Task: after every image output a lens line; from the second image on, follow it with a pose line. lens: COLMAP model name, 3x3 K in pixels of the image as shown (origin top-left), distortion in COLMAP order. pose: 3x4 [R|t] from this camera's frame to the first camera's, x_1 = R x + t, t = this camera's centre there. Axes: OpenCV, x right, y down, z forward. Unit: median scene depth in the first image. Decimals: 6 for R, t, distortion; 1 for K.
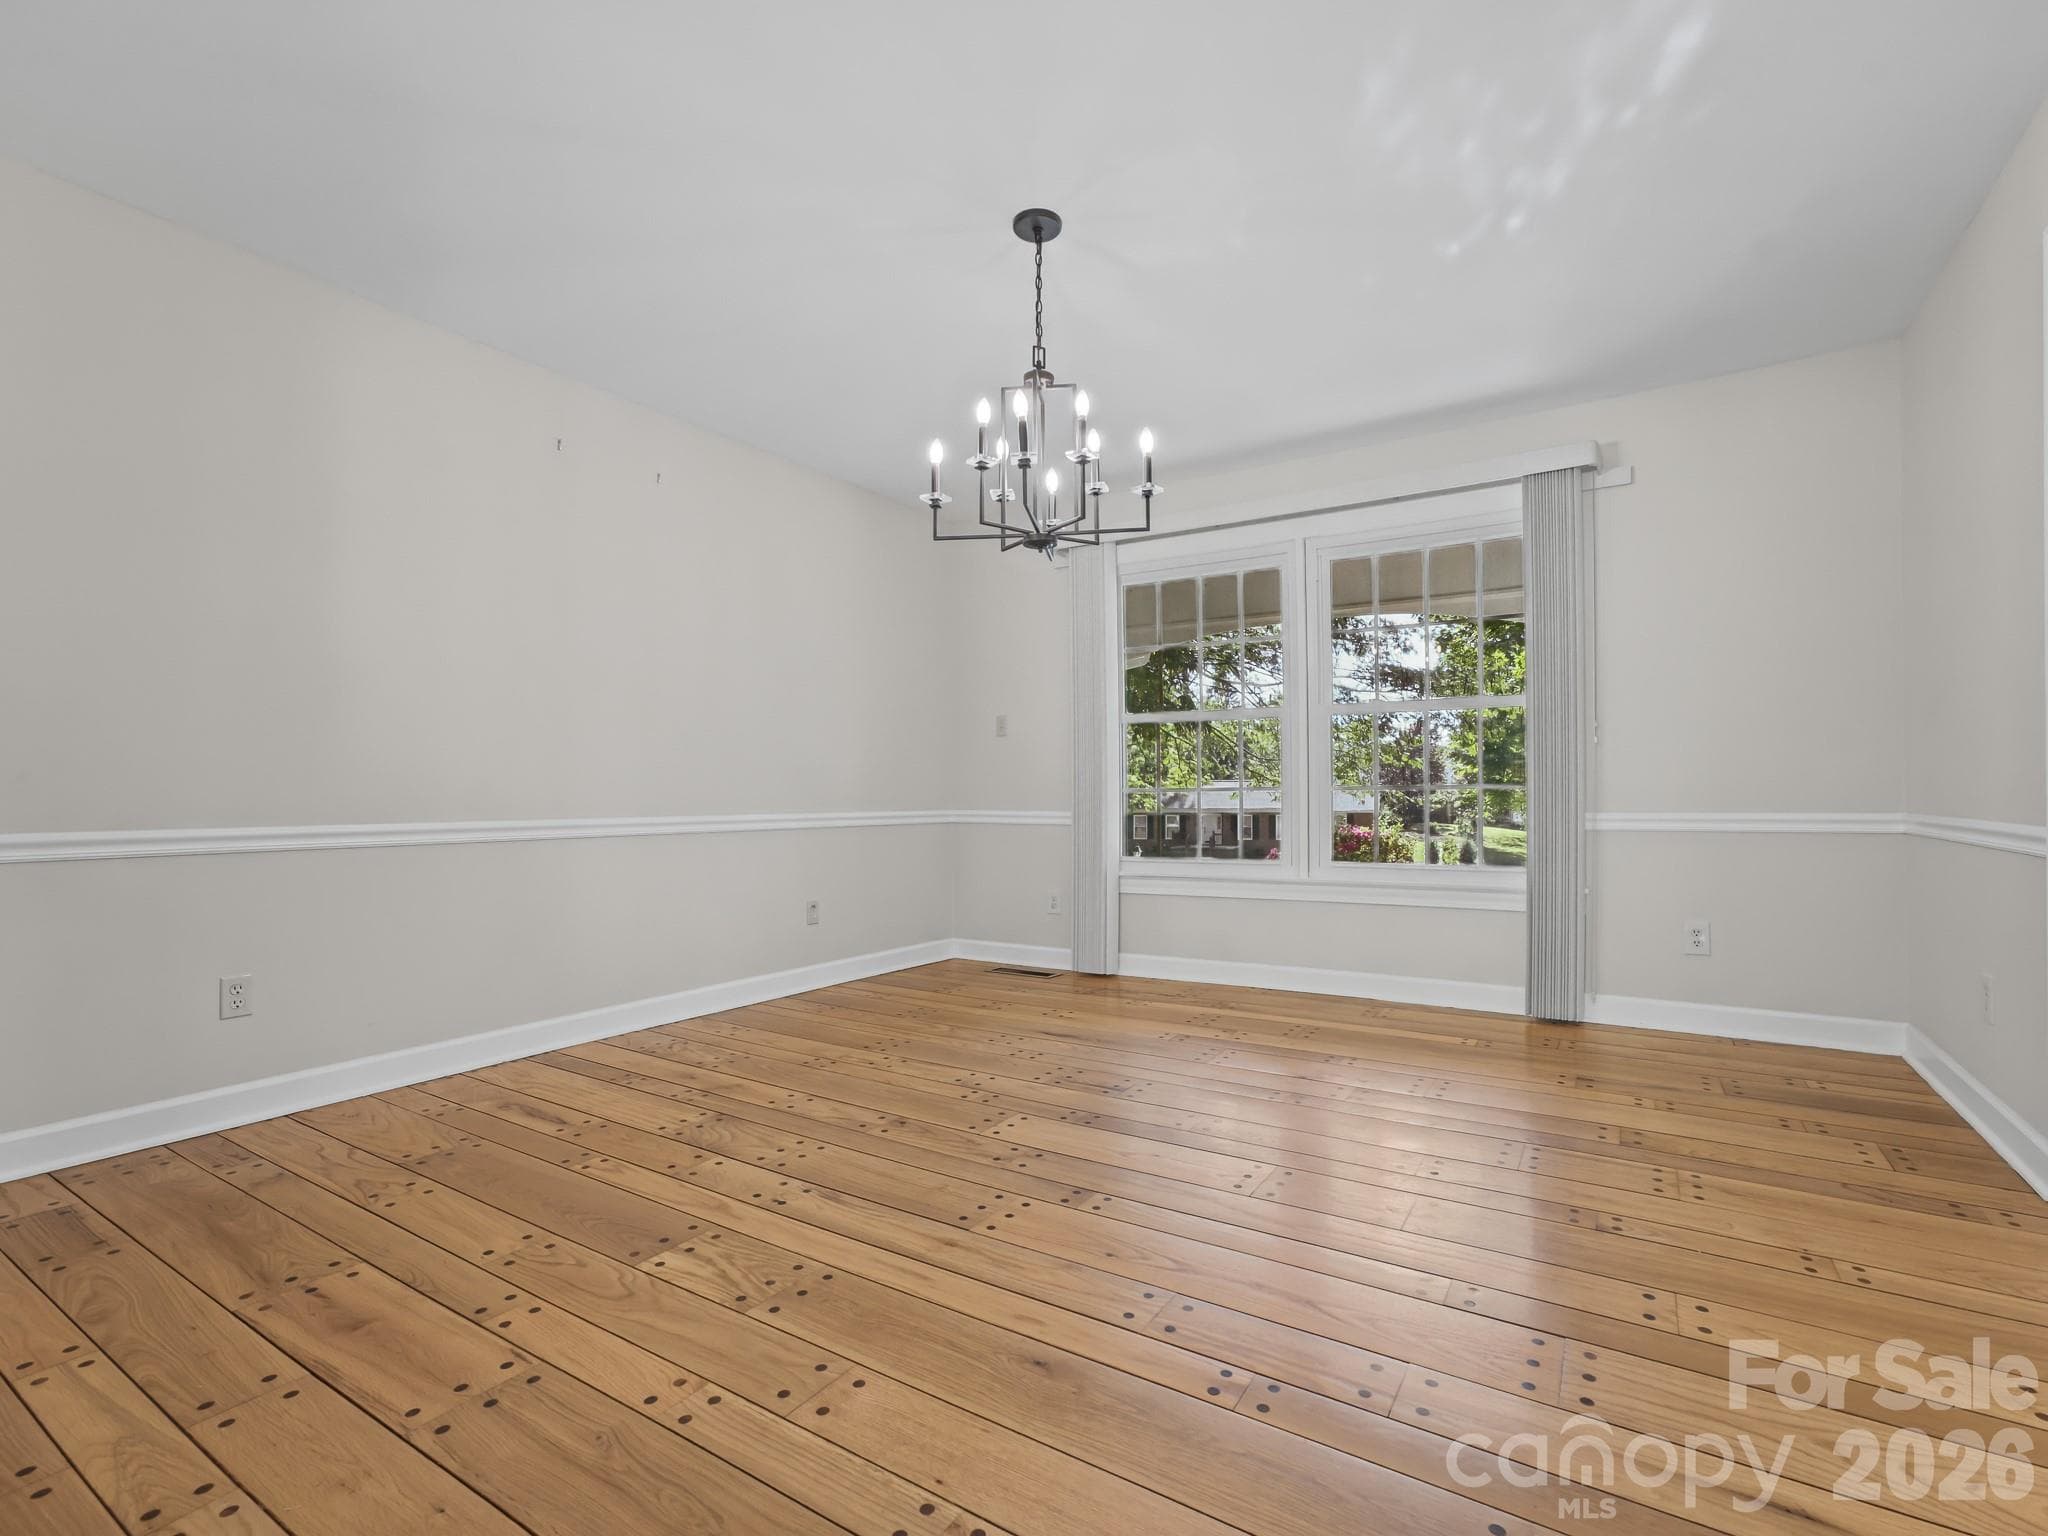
lens RADIAL K [[949.9, 0, 1028.3], [0, 949.9, 784.9], [0, 0, 1]] dist [-0.030437, 0.026134]
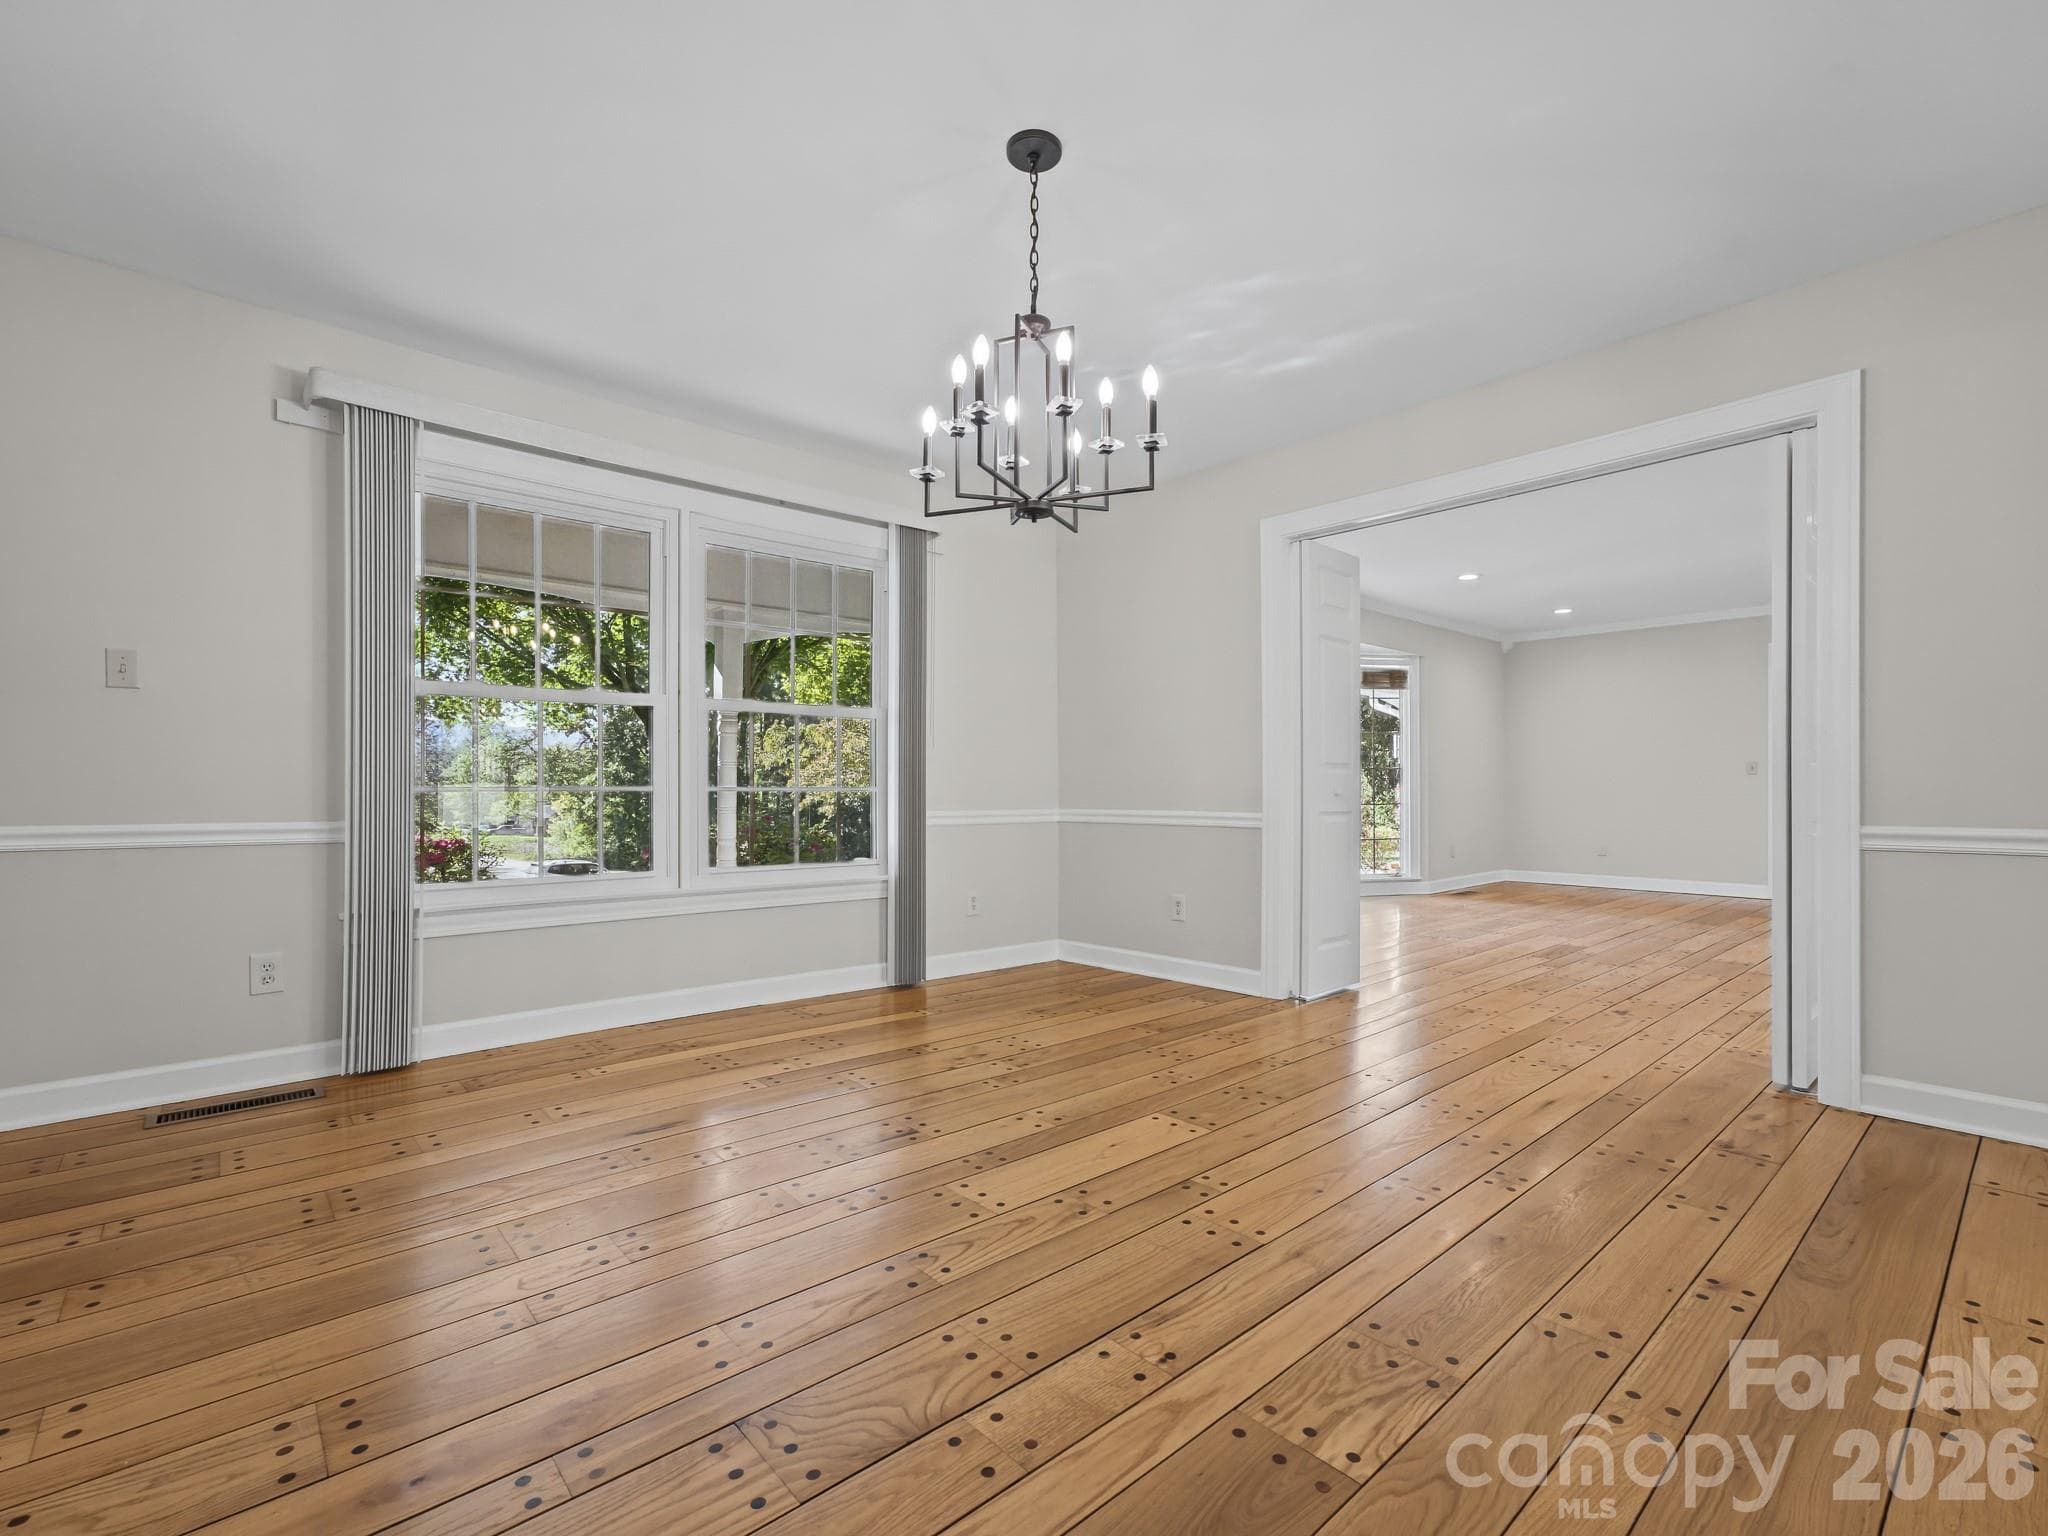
lens RADIAL K [[949.9, 0, 1028.3], [0, 949.9, 784.9], [0, 0, 1]] dist [-0.030437, 0.026134]
pose [[0.244493, 0.020496, 0.969434, -0.834901], [-0.018247, 0.999697, -0.016534, 0.014502], [-0.969479, -0.013646, 0.244793, 0.779934]]
